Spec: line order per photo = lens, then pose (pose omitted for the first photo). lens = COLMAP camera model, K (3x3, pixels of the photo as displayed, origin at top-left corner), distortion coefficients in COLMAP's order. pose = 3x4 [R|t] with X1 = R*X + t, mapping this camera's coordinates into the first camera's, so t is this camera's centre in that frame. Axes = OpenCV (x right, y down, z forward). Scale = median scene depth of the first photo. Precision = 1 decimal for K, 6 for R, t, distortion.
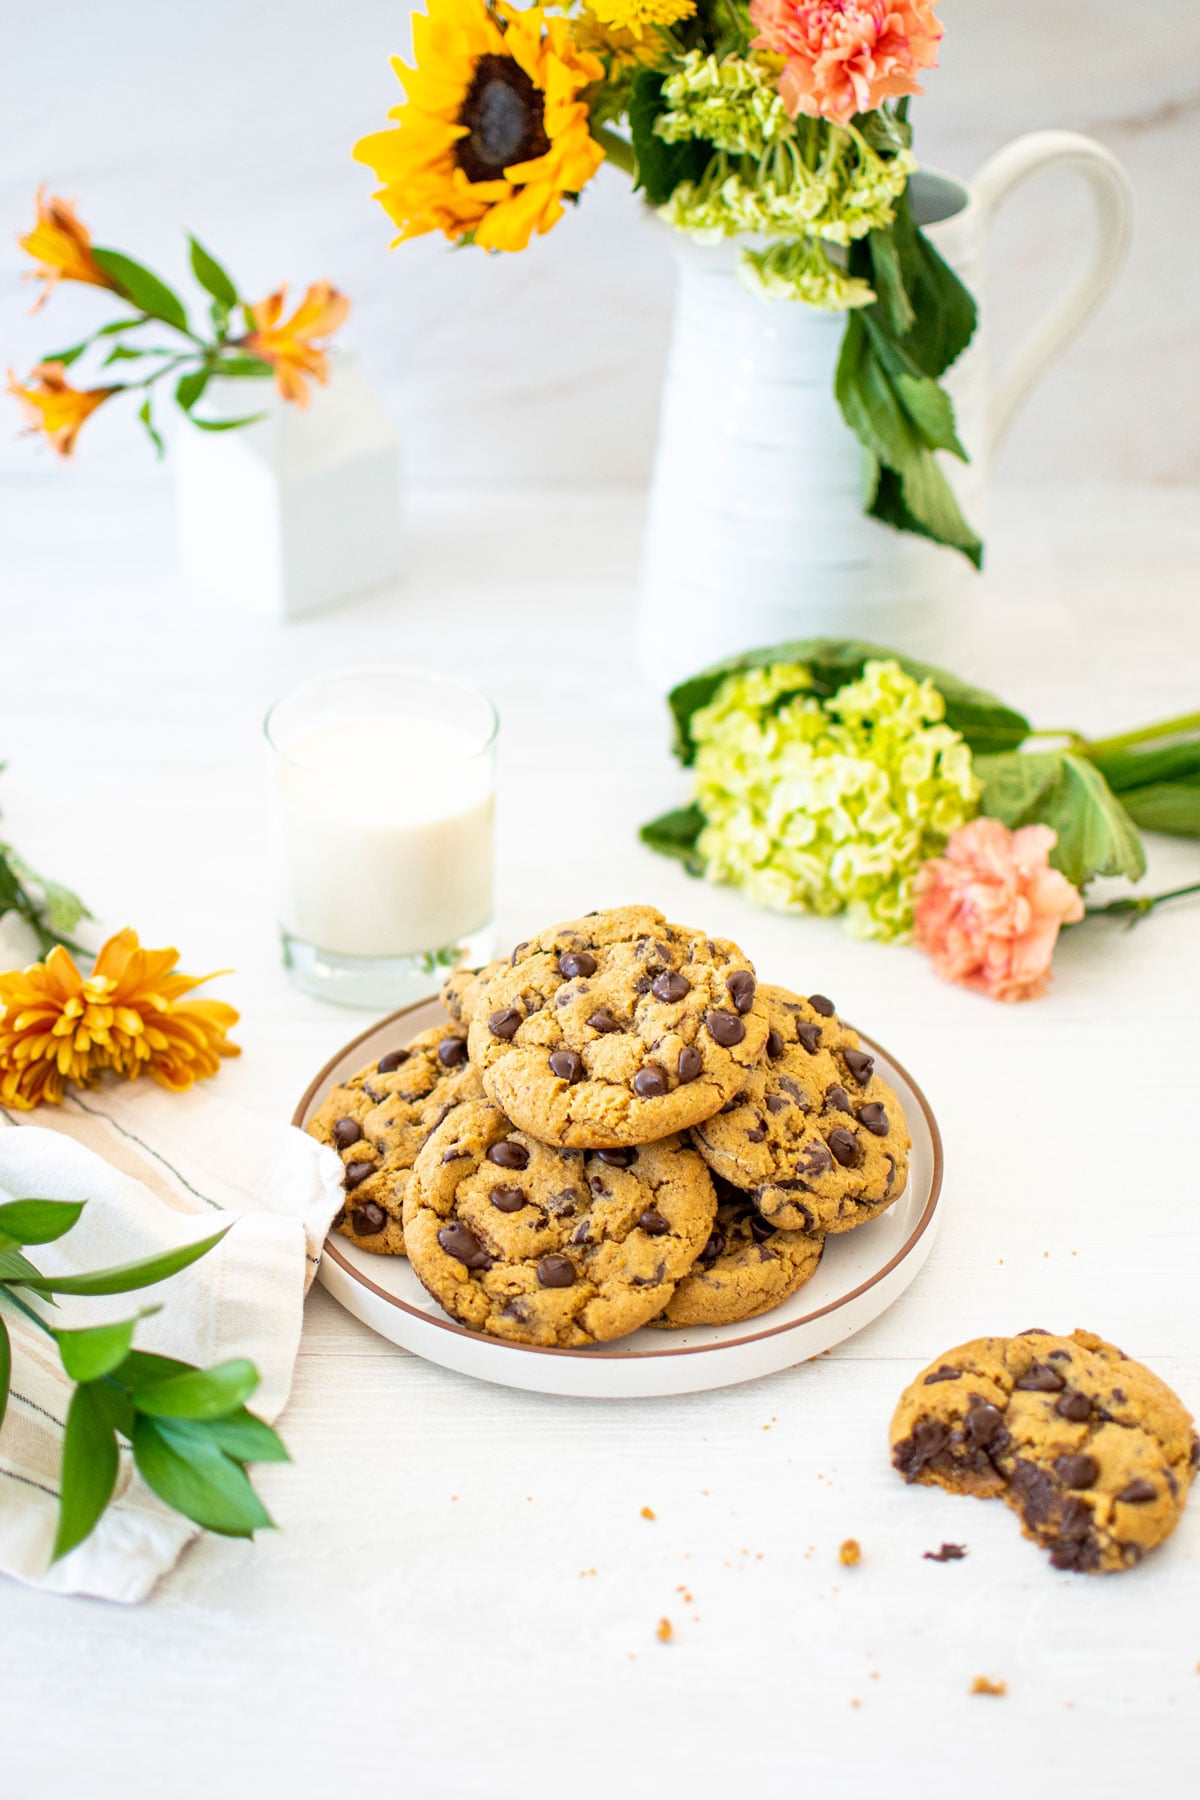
lens RADIAL K [[2849.6, 0, 600.0], [0, 2849.6, 900.0], [0, 0, 1]] dist [-0.024494, -0.995777]
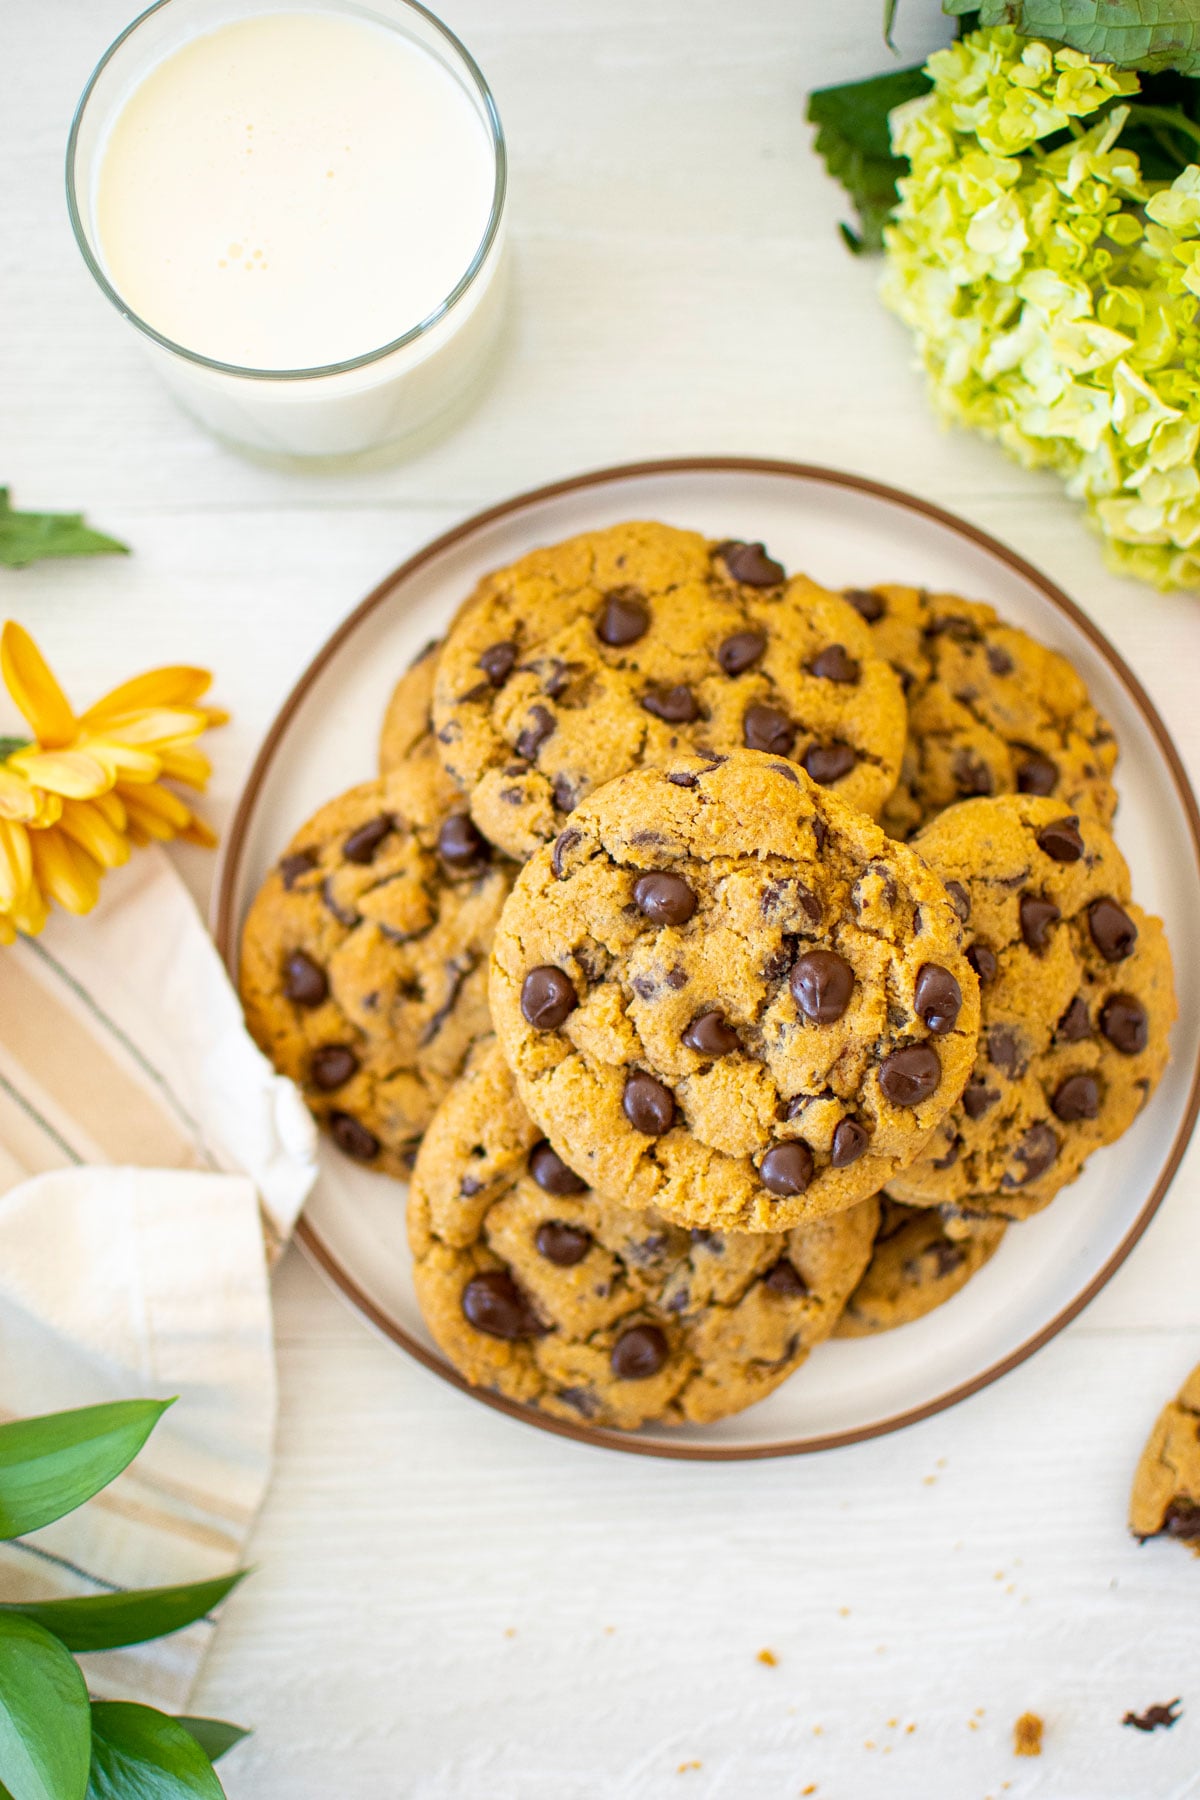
lens RADIAL K [[2849.6, 0, 600.0], [0, 2849.6, 900.0], [0, 0, 1]] dist [-0.024494, -0.995777]
pose [[0.999850, -0.013533, -0.010810, -0.015552], [0.016723, 0.591804, 0.805909, -0.472315], [-0.004509, -0.805968, 0.591941, 0.665500]]
